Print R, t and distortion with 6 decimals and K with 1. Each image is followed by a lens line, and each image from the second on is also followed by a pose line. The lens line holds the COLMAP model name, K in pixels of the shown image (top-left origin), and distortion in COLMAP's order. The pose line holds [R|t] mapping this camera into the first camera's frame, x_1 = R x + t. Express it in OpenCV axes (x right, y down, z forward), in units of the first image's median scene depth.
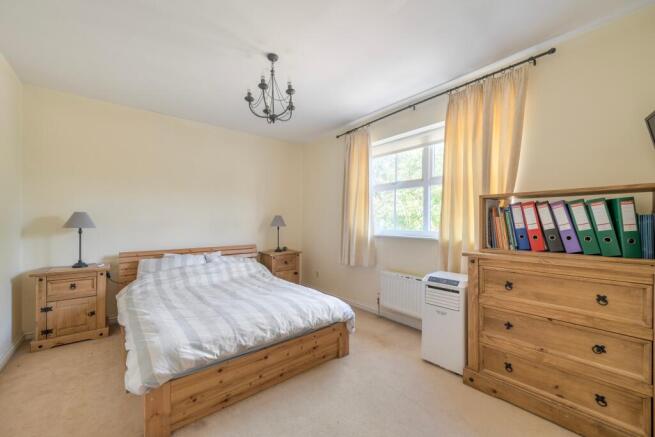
lens RADIAL K [[254.6, 0, 330.4], [0, 254.6, 222.4], [0, 0, 1]] dist [-0.014587, -0.000097]
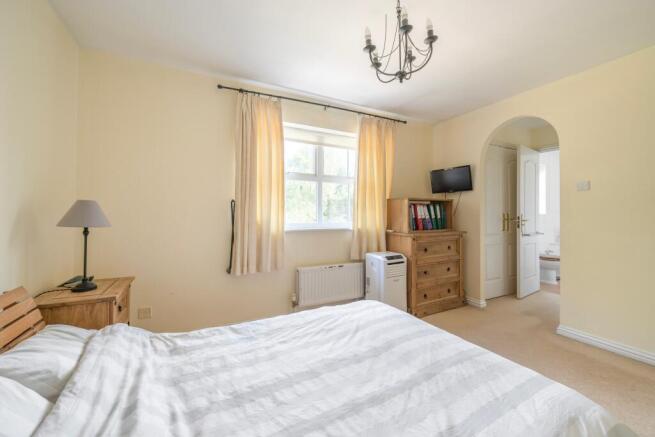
lens RADIAL K [[254.6, 0, 329.2], [0, 254.6, 212.8], [0, 0, 1]] dist [-0.014587, -0.000097]
pose [[0.226564, 0.005028, 0.973983, -0.779584], [0.003964, 0.999974, -0.006084, -0.003479], [-0.973988, 0.005240, 0.226538, 0.817497]]
